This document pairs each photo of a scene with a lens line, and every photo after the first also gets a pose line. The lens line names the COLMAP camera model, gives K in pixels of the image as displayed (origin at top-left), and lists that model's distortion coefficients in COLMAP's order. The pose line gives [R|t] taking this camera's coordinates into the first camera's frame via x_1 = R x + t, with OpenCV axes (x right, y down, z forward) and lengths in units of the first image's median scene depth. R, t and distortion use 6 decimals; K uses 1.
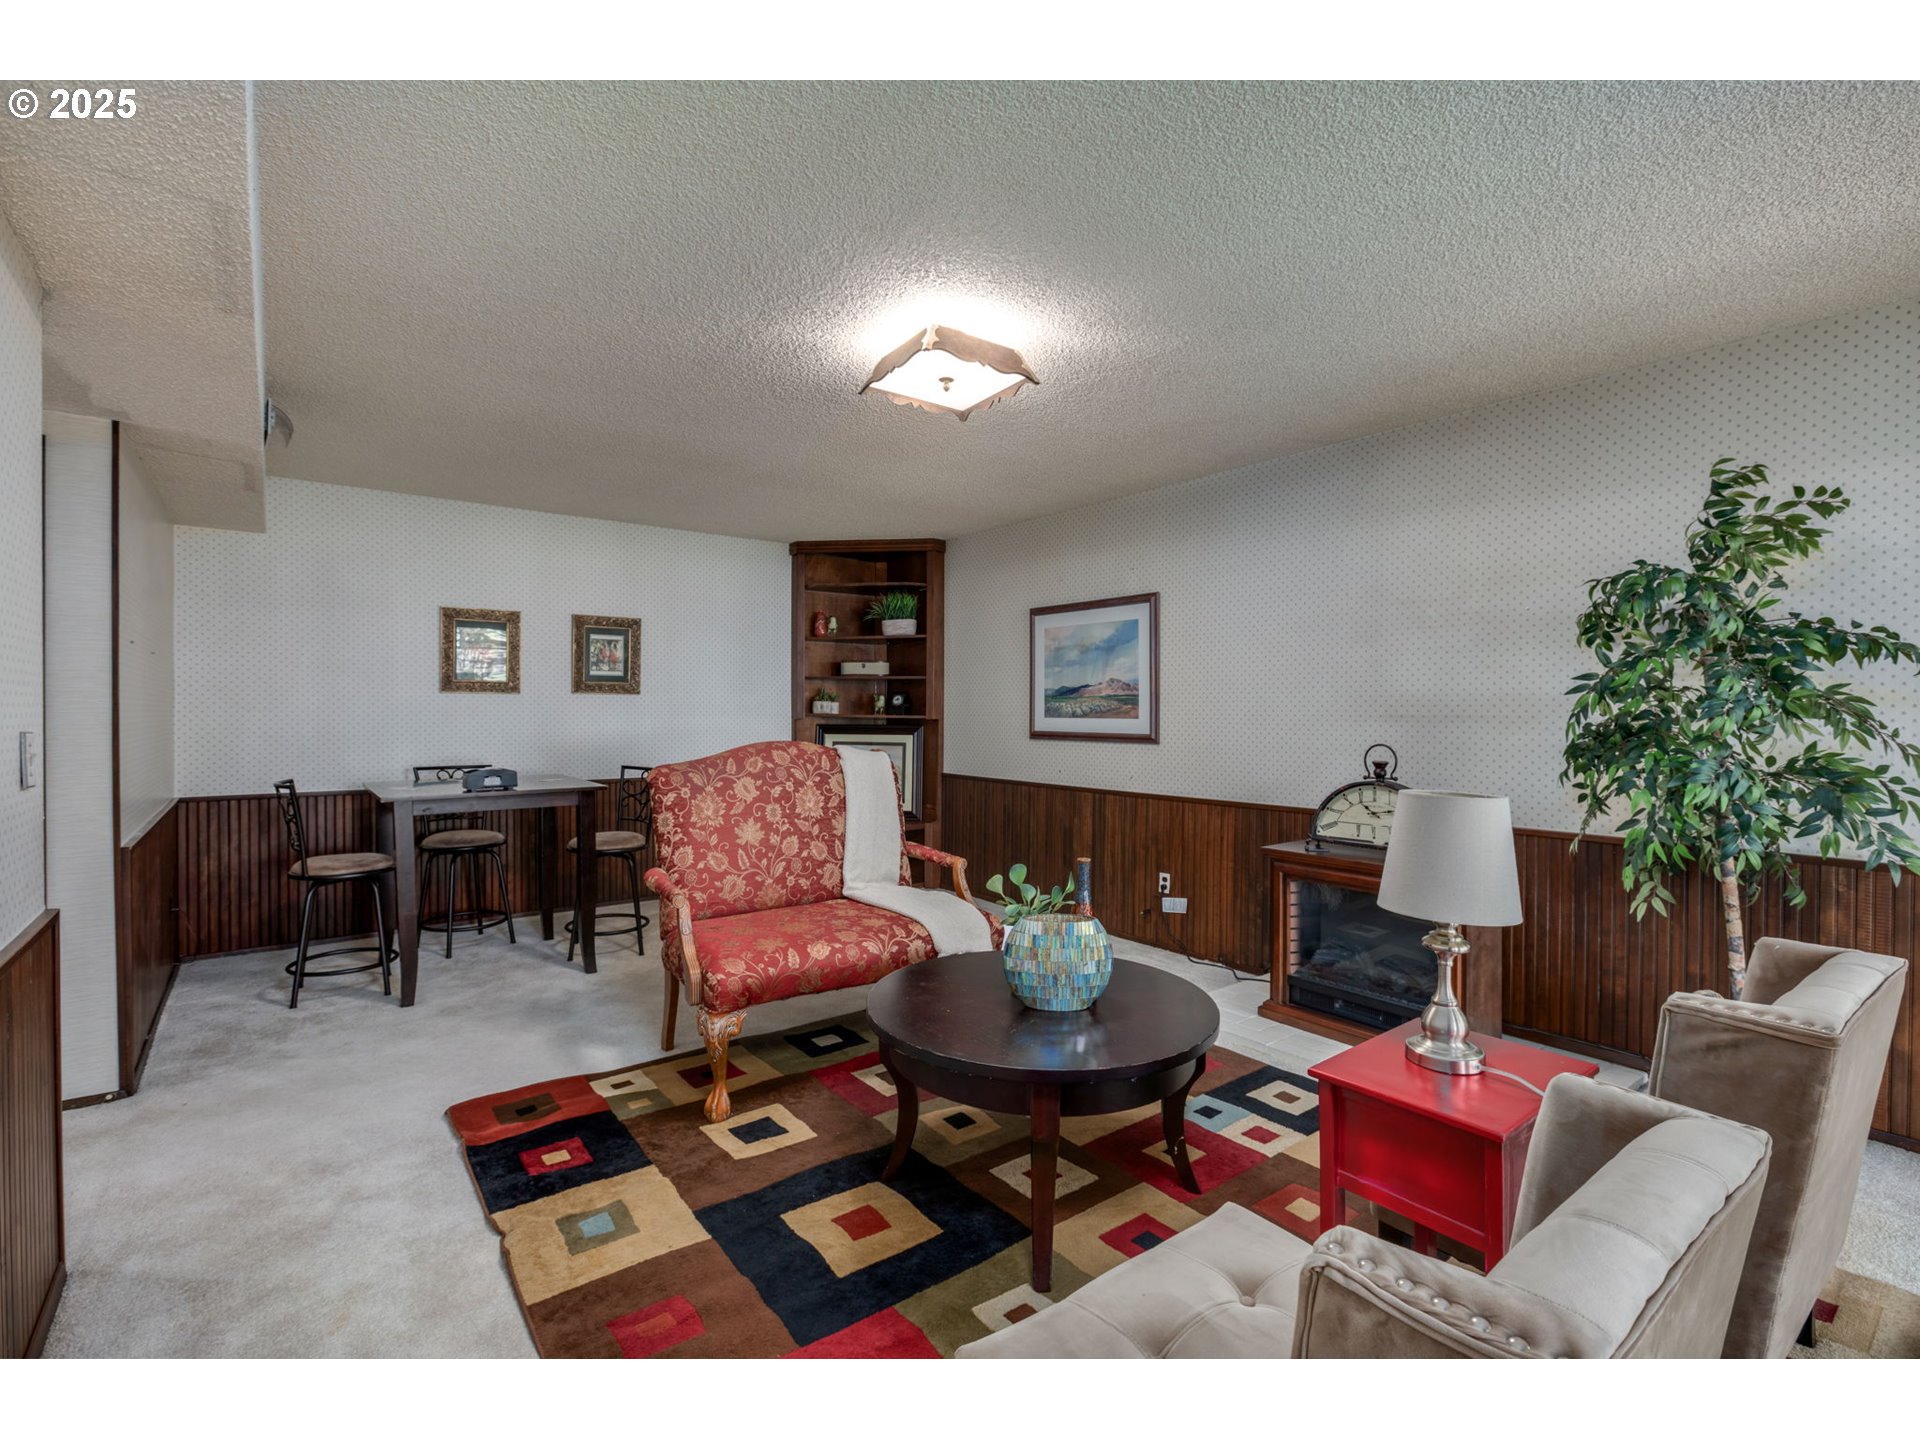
lens RADIAL K [[878.5, 0, 963.3], [0, 878.5, 721.7], [0, 0, 1]] dist [-0.018544, -0.000117]
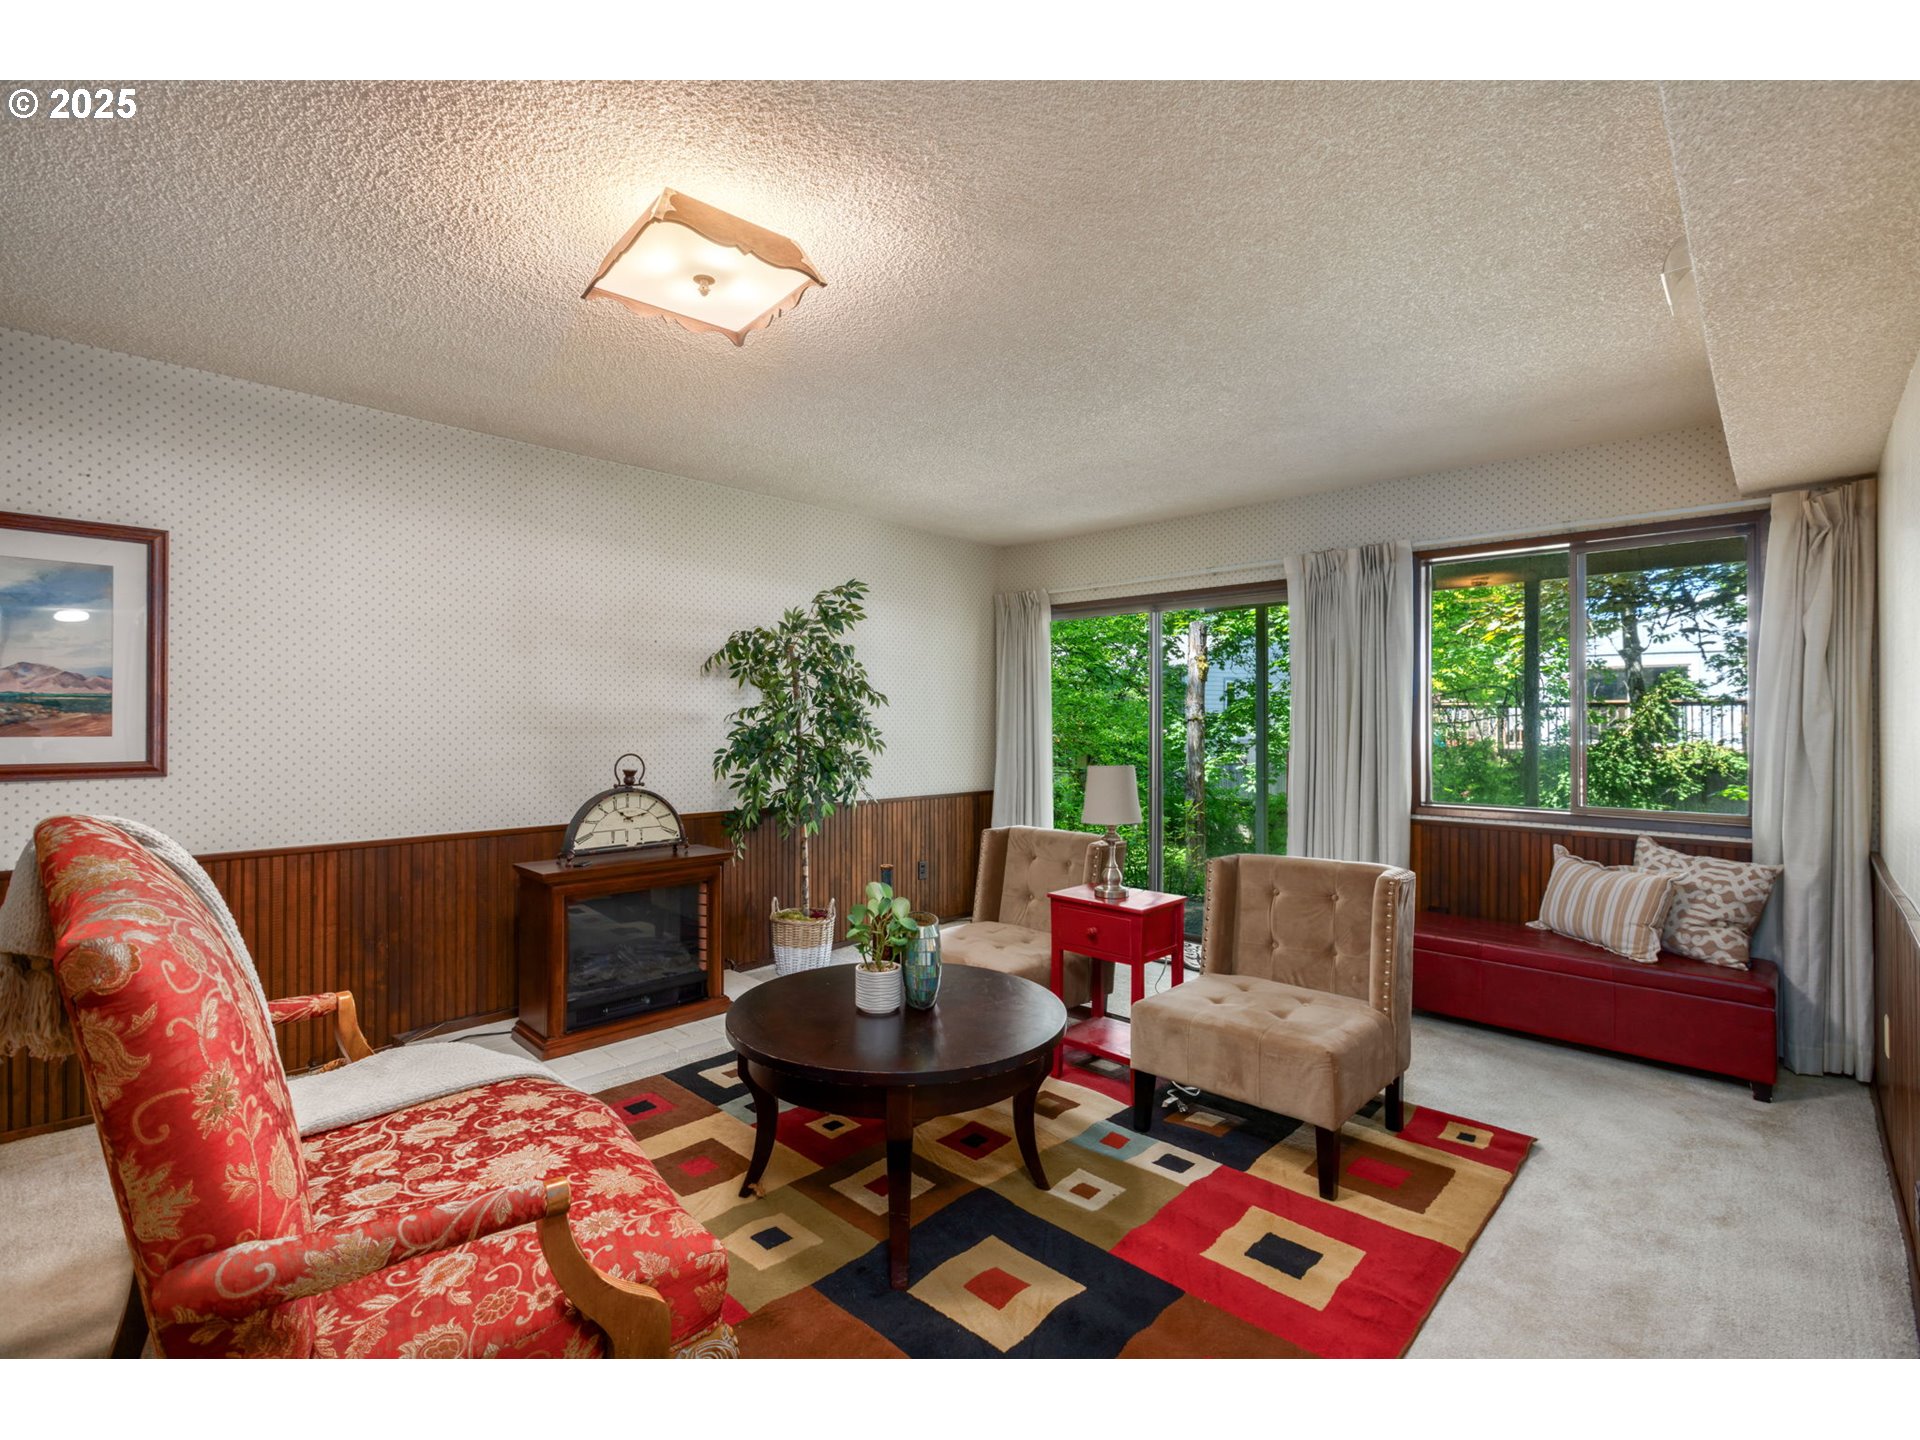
lens RADIAL K [[878.5, 0, 961.7], [0, 878.5, 724.9], [0, 0, 1]] dist [-0.018544, -0.000117]
pose [[-0.148532, -0.003084, 0.988903, -0.599701], [0.011232, 0.999925, 0.004806, -0.009550], [-0.988844, 0.011821, -0.148487, 0.690907]]
